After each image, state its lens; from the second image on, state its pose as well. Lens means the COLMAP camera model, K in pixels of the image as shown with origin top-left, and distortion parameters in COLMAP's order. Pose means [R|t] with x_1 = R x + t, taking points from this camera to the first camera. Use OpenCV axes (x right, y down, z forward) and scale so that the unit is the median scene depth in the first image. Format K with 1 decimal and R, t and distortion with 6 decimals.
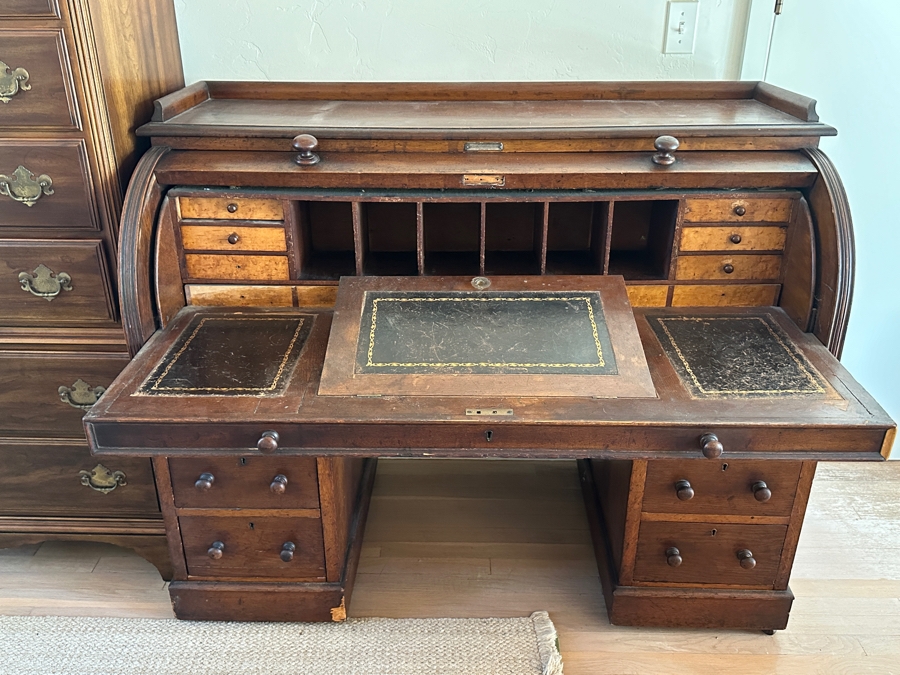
lens RADIAL K [[821.8, 0, 445.4], [0, 821.8, 342.7], [0, 0, 1]] dist [0.032070, -0.084997]
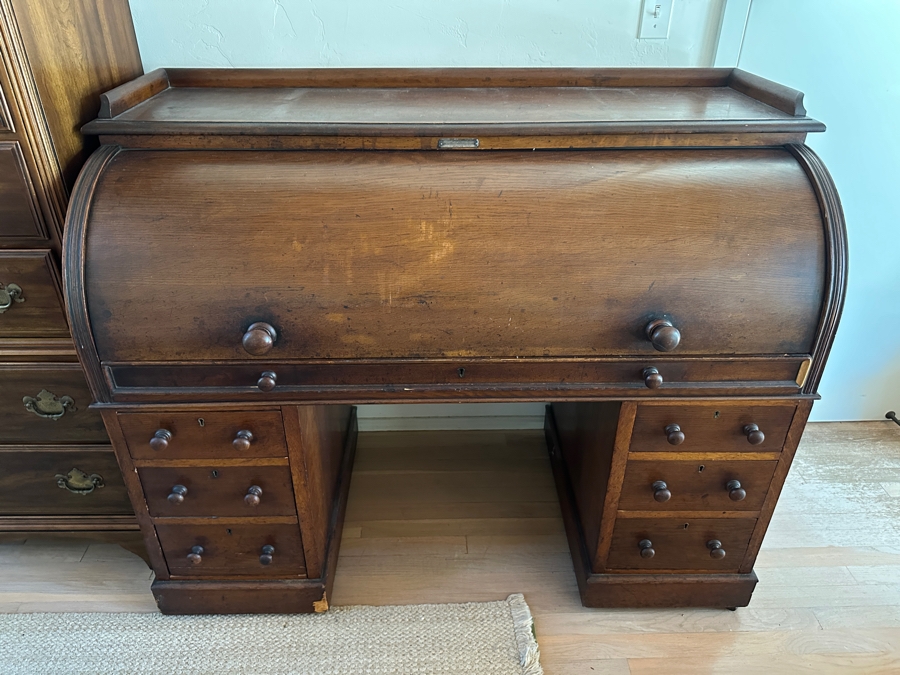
lens RADIAL K [[676.7, 0, 447.3], [0, 676.7, 340.6], [0, 0, 1]] dist [-0.005166, -0.016093]
pose [[0.998937, -0.017304, 0.042725, -0.002860], [0.012909, 0.994795, 0.101076, -0.089322], [-0.044252, -0.100417, 0.993961, 0.203914]]
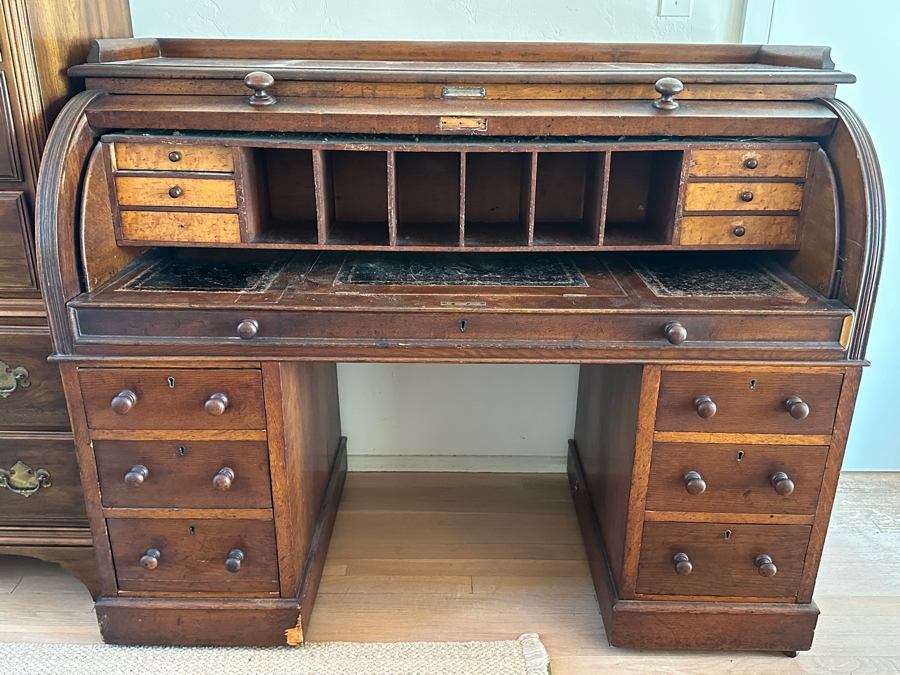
lens RADIAL K [[821.8, 0, 451.4], [0, 821.8, 342.9], [0, 0, 1]] dist [0.032070, -0.084997]
pose [[0.999614, 0.002763, 0.027655, 0.009609], [-0.000930, 0.997815, -0.066061, 0.087231], [-0.027777, 0.066010, 0.997432, 0.129038]]
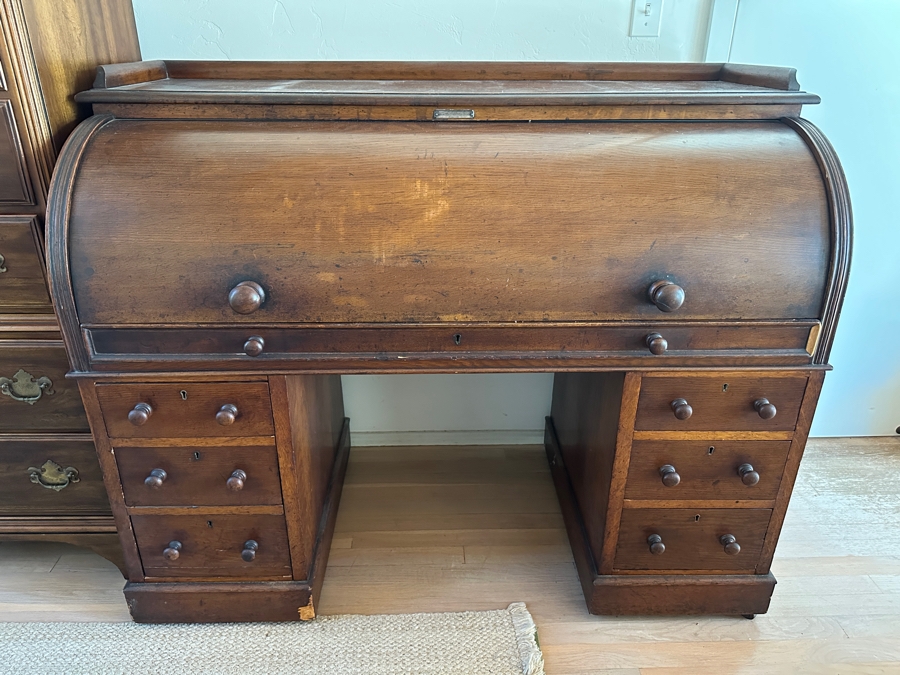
lens RADIAL K [[676.7, 0, 448.1], [0, 676.7, 337.5], [0, 0, 1]] dist [-0.005166, -0.016093]
pose [[0.998668, -0.013391, 0.049826, -0.001660], [0.013860, 0.999863, -0.009091, 0.022559], [-0.049697, 0.009770, 0.998717, 0.226989]]
